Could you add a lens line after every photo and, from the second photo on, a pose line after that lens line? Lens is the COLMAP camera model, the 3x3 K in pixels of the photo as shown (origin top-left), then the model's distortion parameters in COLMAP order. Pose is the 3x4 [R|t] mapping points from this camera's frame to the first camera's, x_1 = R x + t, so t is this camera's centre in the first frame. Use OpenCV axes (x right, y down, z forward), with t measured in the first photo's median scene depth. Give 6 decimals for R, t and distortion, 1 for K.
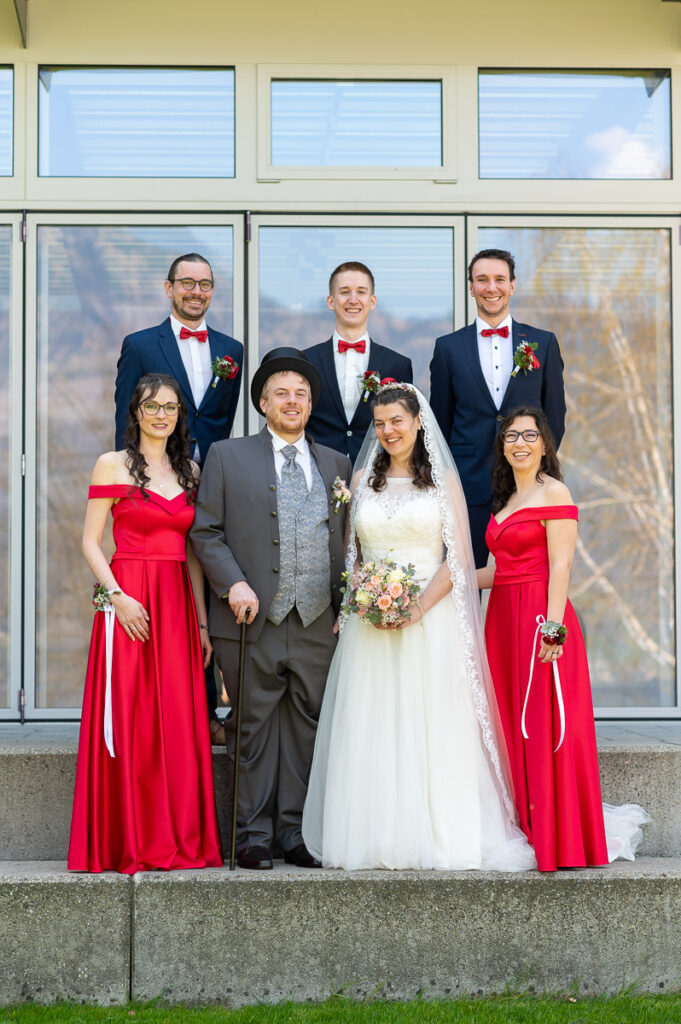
lens RADIAL K [[2479.6, 0, 343.5], [0, 2479.6, 509.1], [0, 0, 1]] dist [0.051293, 0.000000]
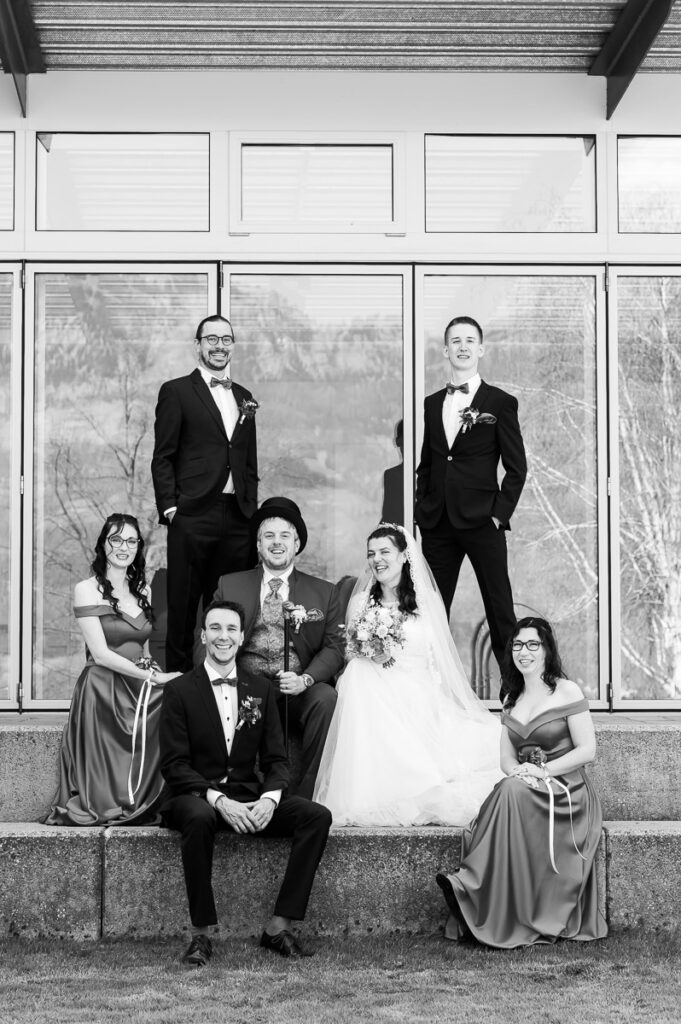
lens RADIAL K [[2479.6, 0, 333.2], [0, 2479.6, 515.7], [0, 0, 1]] dist [0.051293, 0.000000]
pose [[0.999875, 0.001377, -0.015754, 0.042671], [-0.001492, 0.999973, -0.007263, 0.005868], [0.015744, 0.007285, 0.999850, -0.180169]]
